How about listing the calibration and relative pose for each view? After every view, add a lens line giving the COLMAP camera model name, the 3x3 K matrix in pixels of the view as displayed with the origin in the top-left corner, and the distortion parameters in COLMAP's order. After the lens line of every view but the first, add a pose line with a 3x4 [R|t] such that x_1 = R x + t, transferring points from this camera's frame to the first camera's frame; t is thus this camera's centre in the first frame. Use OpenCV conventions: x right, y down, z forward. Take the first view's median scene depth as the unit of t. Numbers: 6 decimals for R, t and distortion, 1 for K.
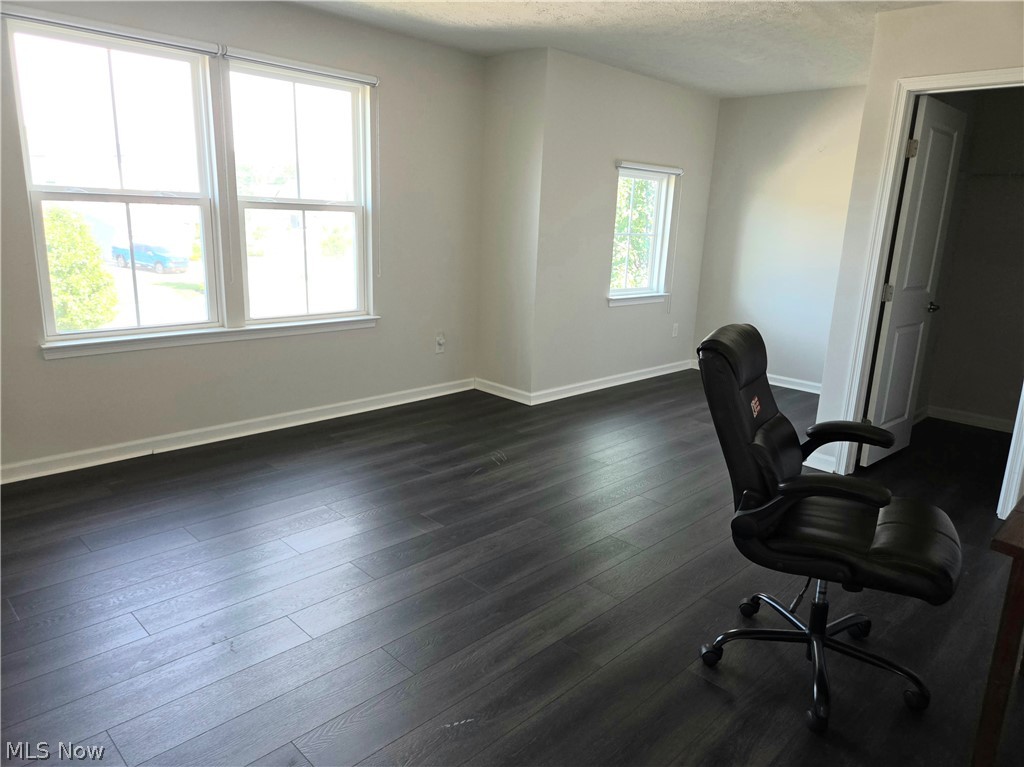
lens RADIAL K [[694.3, 0, 513.7], [0, 694.3, 376.7], [0, 0, 1]] dist [0.077392, -0.078284]
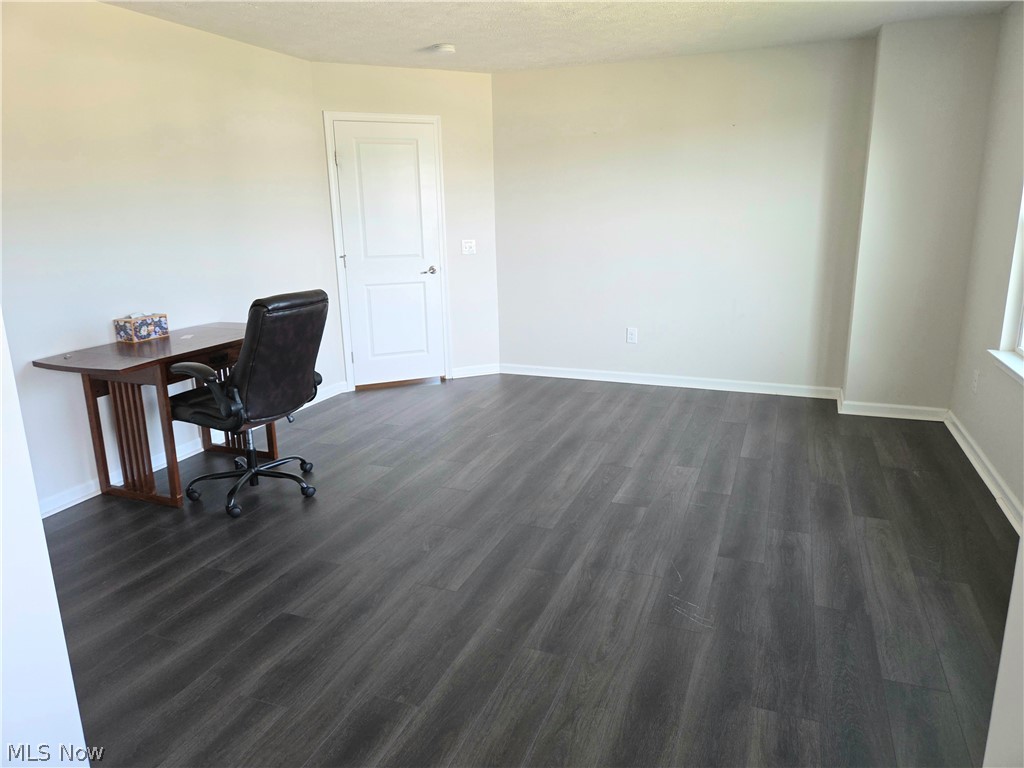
lens RADIAL K [[694.3, 0, 513.7], [0, 694.3, 377.2], [0, 0, 1]] dist [0.077392, -0.078284]
pose [[-0.919492, 0.075027, -0.385882, 0.373561], [-0.105500, 0.898510, 0.426086, -0.343634], [0.378687, 0.432493, -0.818258, 1.448181]]
